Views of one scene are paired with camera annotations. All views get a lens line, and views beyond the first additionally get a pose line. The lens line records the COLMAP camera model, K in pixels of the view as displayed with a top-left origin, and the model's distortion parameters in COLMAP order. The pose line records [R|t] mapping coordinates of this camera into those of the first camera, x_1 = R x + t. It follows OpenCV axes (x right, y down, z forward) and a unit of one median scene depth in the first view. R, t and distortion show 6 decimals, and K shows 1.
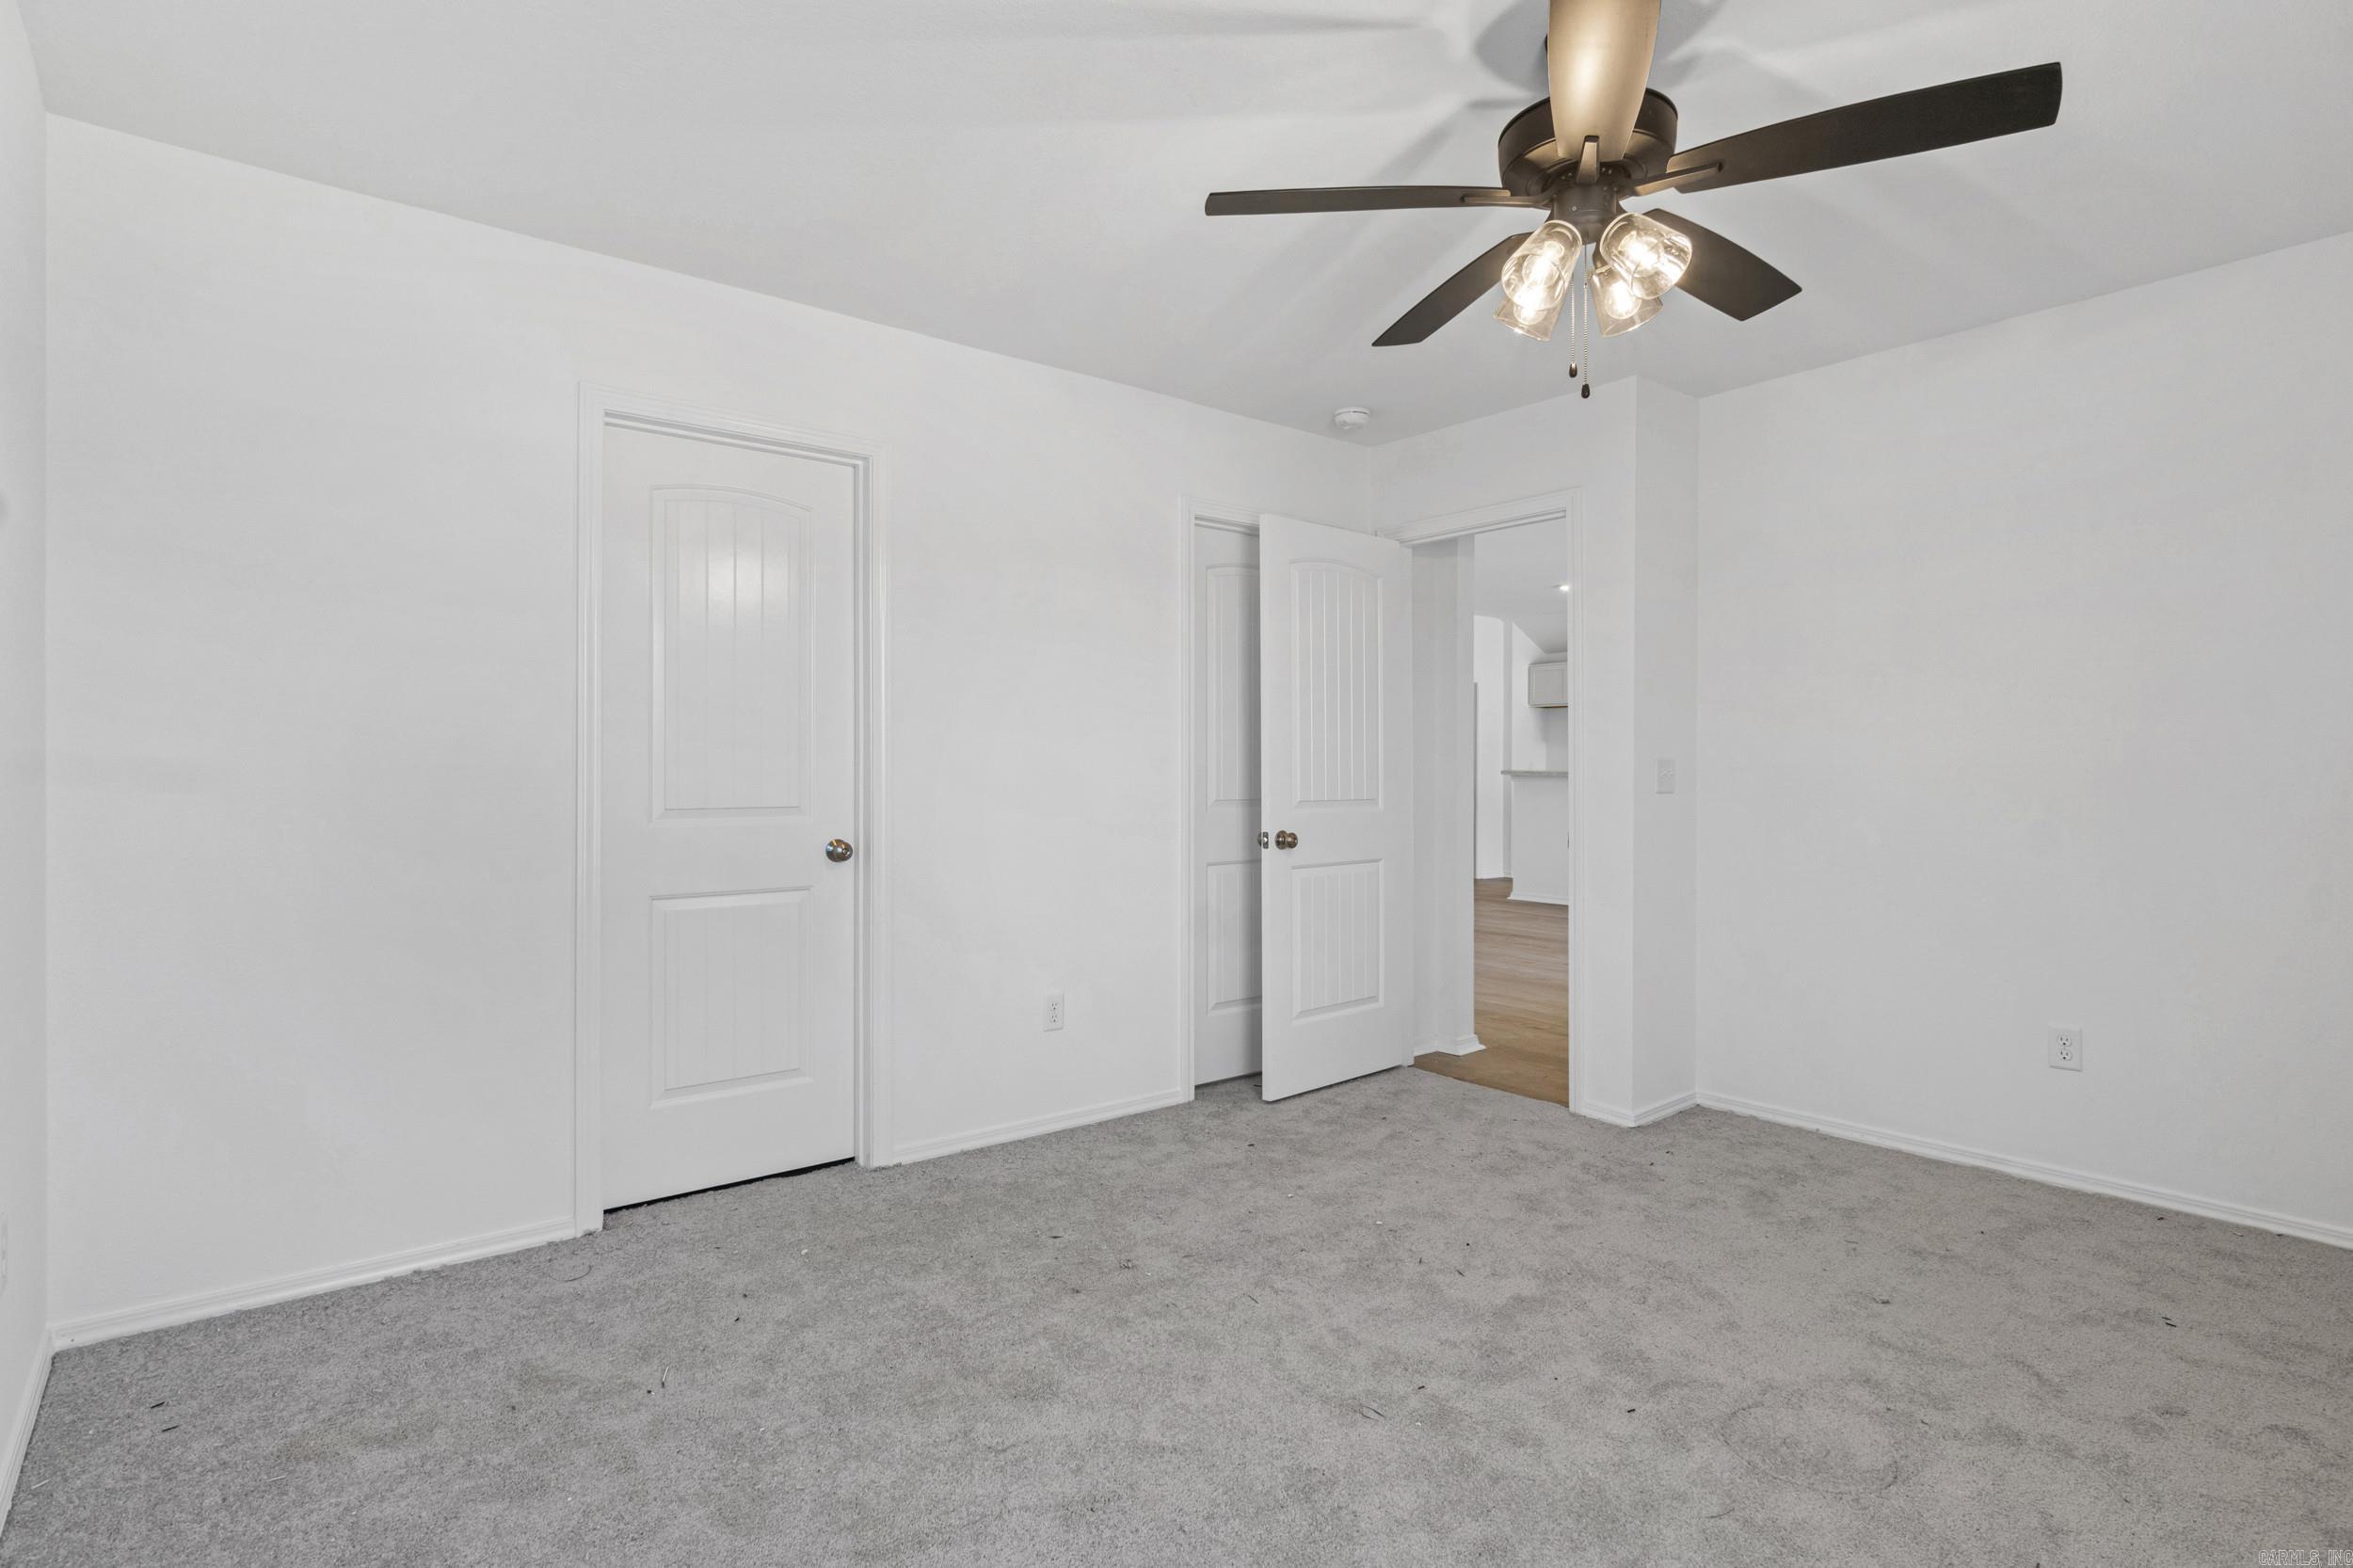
lens RADIAL K [[1190.1, 0, 1166.5], [0, 1190.1, 780.3], [0, 0, 1]] dist [-0.006690, 0.004982]
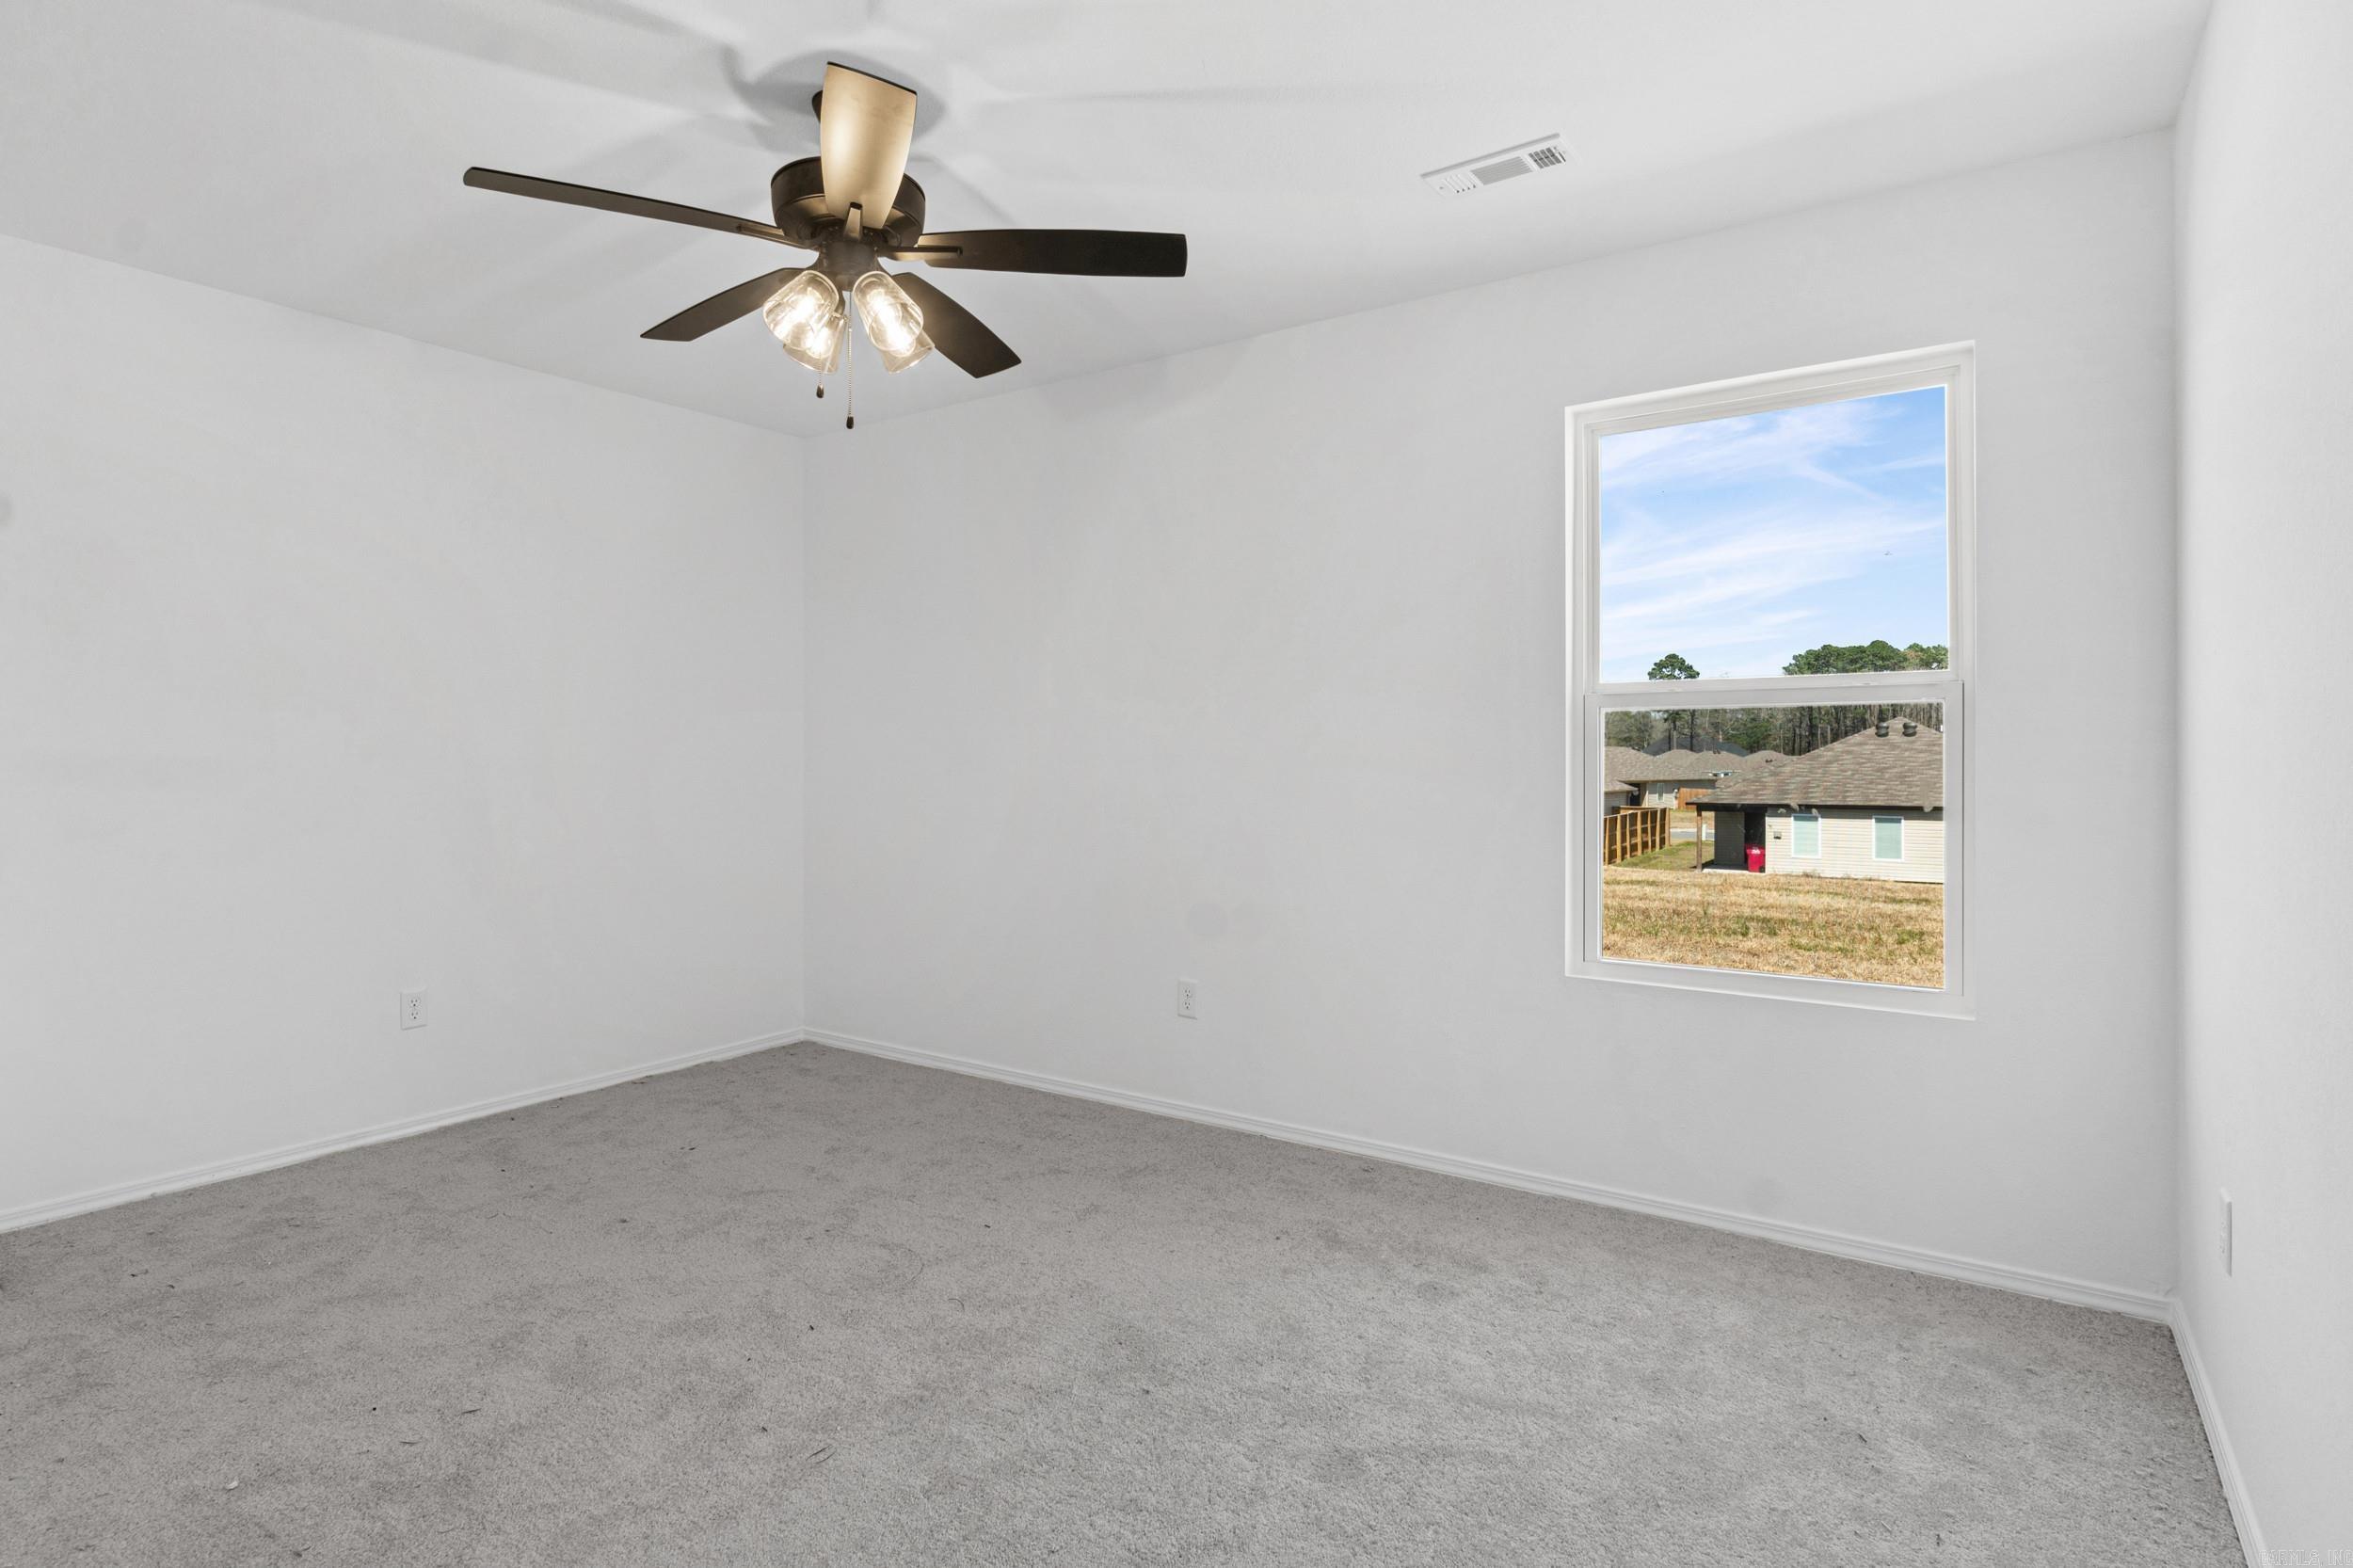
lens RADIAL K [[1190.1, 0, 1153.3], [0, 1190.1, 769.1], [0, 0, 1]] dist [-0.006690, 0.004982]
pose [[-0.281960, -0.011029, 0.959363, -0.596523], [0.003525, 0.999915, 0.012531, -0.013626], [-0.959420, 0.006915, -0.281897, 0.759219]]
